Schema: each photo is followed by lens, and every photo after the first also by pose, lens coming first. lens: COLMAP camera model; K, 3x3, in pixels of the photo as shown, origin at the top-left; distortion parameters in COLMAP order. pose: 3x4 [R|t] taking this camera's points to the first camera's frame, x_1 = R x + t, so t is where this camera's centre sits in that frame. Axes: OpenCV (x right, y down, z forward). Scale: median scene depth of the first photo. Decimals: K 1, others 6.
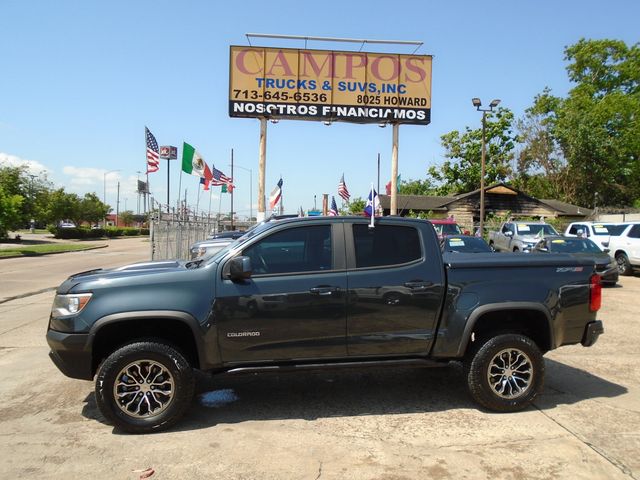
lens RADIAL K [[490.0, 0, 320.0], [0, 490.0, 240.0], [0, 0, 1]] dist [-0.019531, 0.003001]
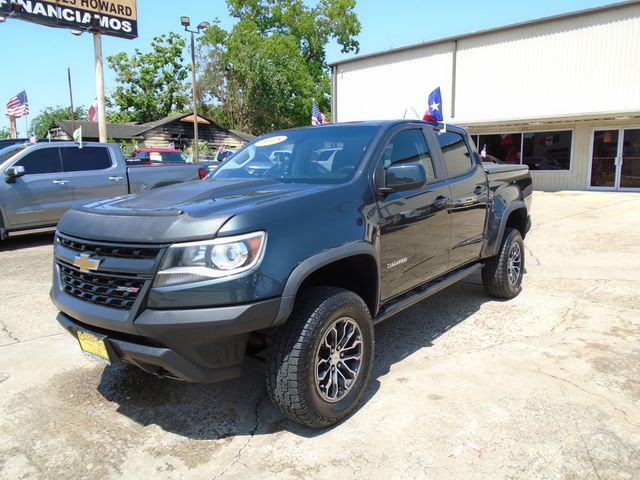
lens RADIAL K [[490.0, 0, 320.0], [0, 490.0, 240.0], [0, 0, 1]] dist [-0.019531, 0.003001]
pose [[0.750134, -0.124020, 0.649553, -0.146565], [0.037115, 0.988604, 0.145893, 0.006707], [-0.660244, -0.085331, 0.746188, 0.093923]]
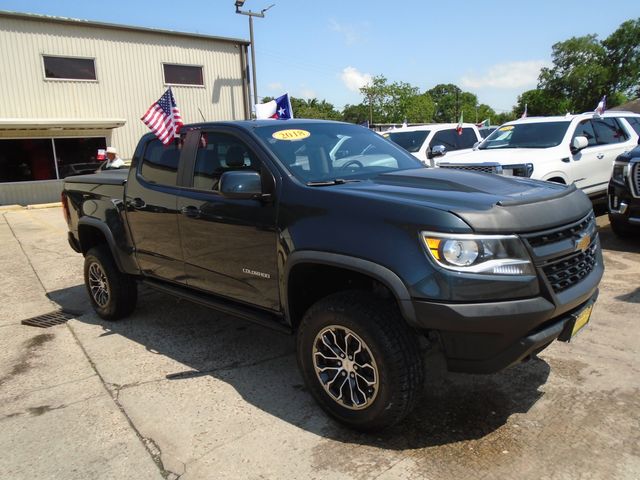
lens RADIAL K [[489.1, 0, 320.0], [0, 489.1, 240.0], [0, 0, 1]] dist [-0.004634, -0.003329]
pose [[-0.577914, -0.122782, 0.806808, -0.173152], [0.061023, 0.979349, 0.192750, -0.000658], [-0.813813, 0.160627, -0.558487, 0.334991]]
